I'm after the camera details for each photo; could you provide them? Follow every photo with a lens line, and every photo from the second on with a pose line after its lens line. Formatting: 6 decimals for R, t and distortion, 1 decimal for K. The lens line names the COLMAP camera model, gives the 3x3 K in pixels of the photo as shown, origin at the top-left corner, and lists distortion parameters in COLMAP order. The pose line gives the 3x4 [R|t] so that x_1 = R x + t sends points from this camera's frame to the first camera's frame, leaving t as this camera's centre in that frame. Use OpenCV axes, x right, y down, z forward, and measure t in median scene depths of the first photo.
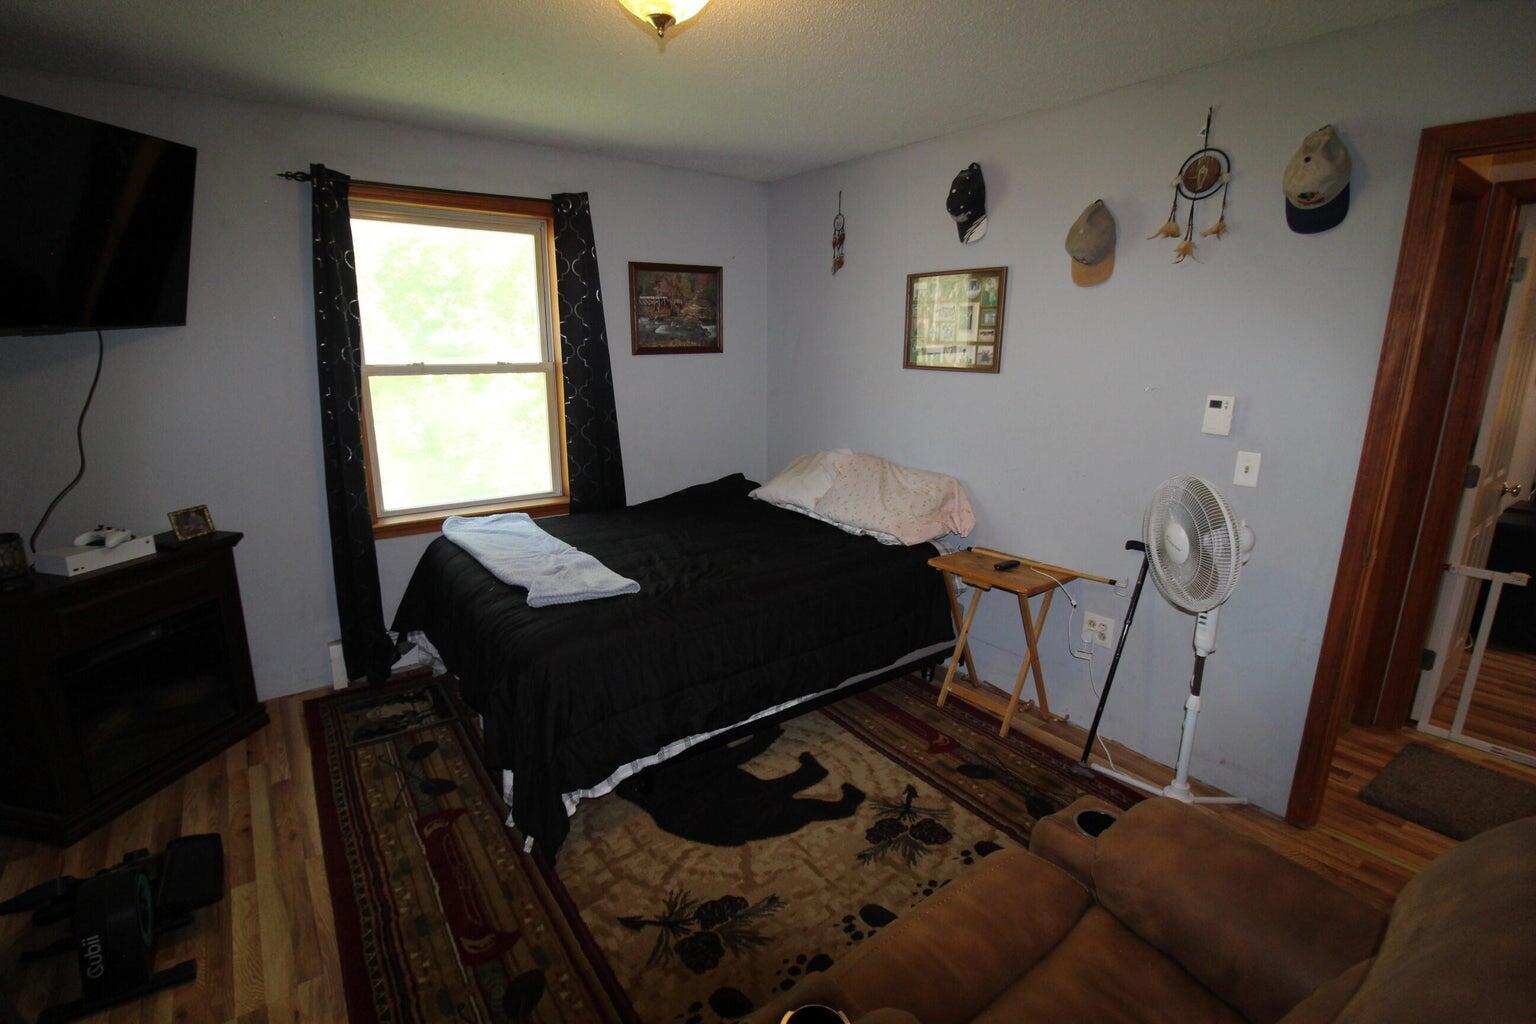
lens RADIAL K [[711.2, 0, 762.6], [0, 711.2, 520.7], [0, 0, 1]] dist [-0.020841, -0.002969]
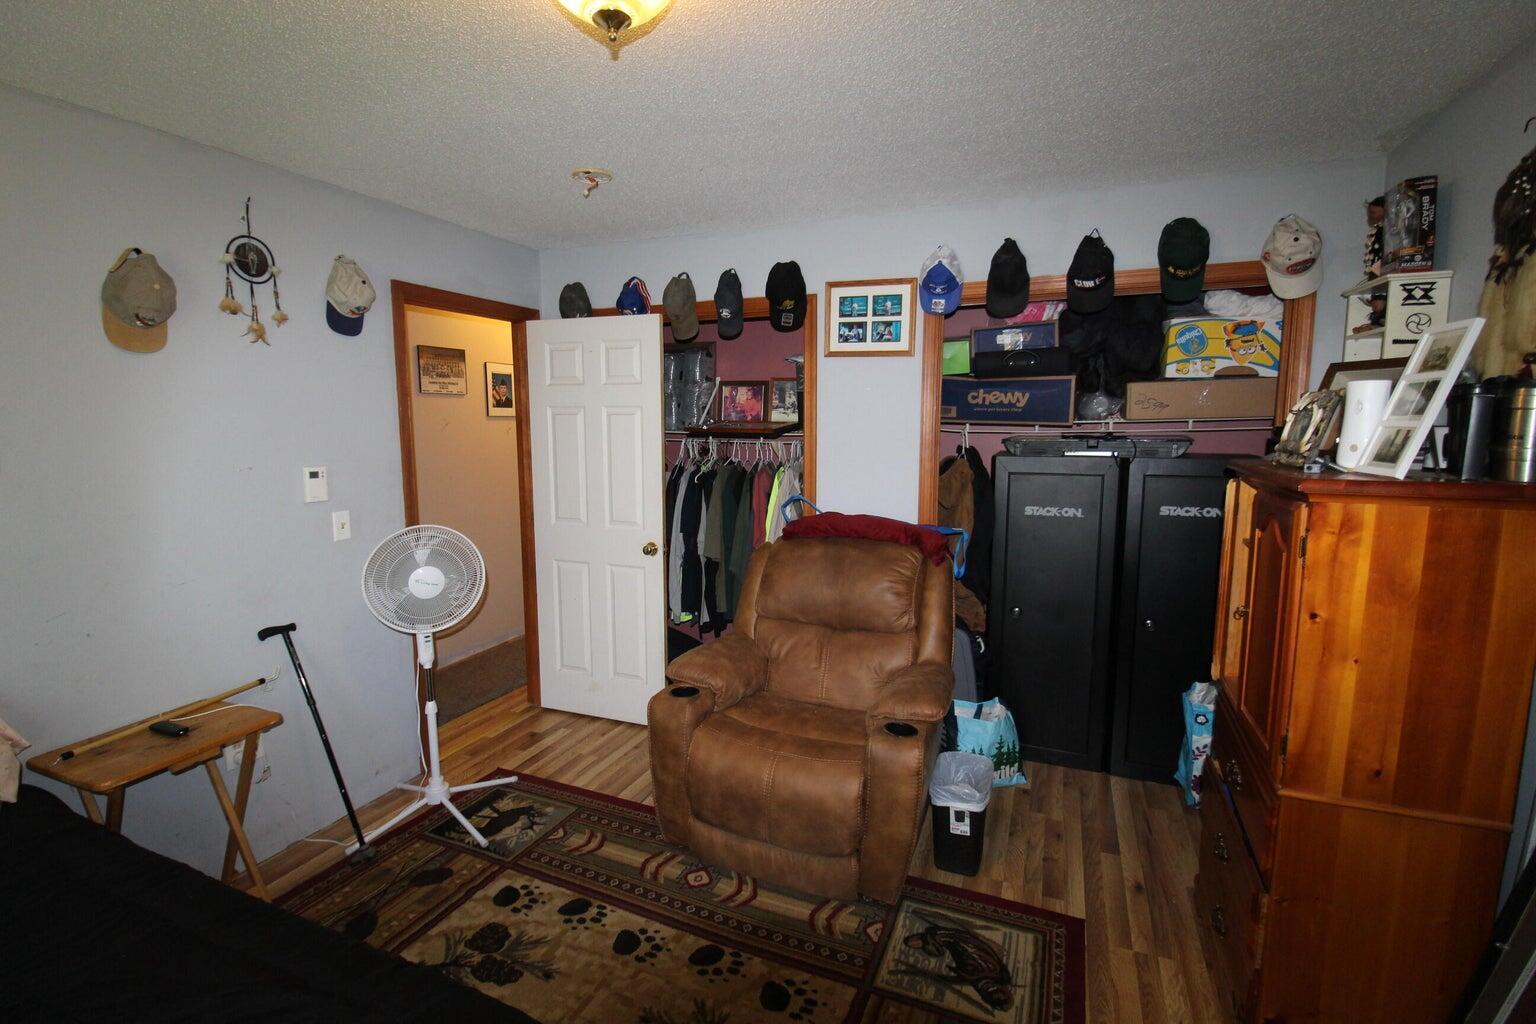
lens RADIAL K [[711.2, 0, 763.2], [0, 711.2, 504.6], [0, 0, 1]] dist [-0.020841, -0.002969]
pose [[-0.516358, -0.110496, 0.849214, -0.663090], [0.198901, 0.949049, 0.244427, -0.252927], [-0.832954, 0.295122, -0.468072, 0.951730]]
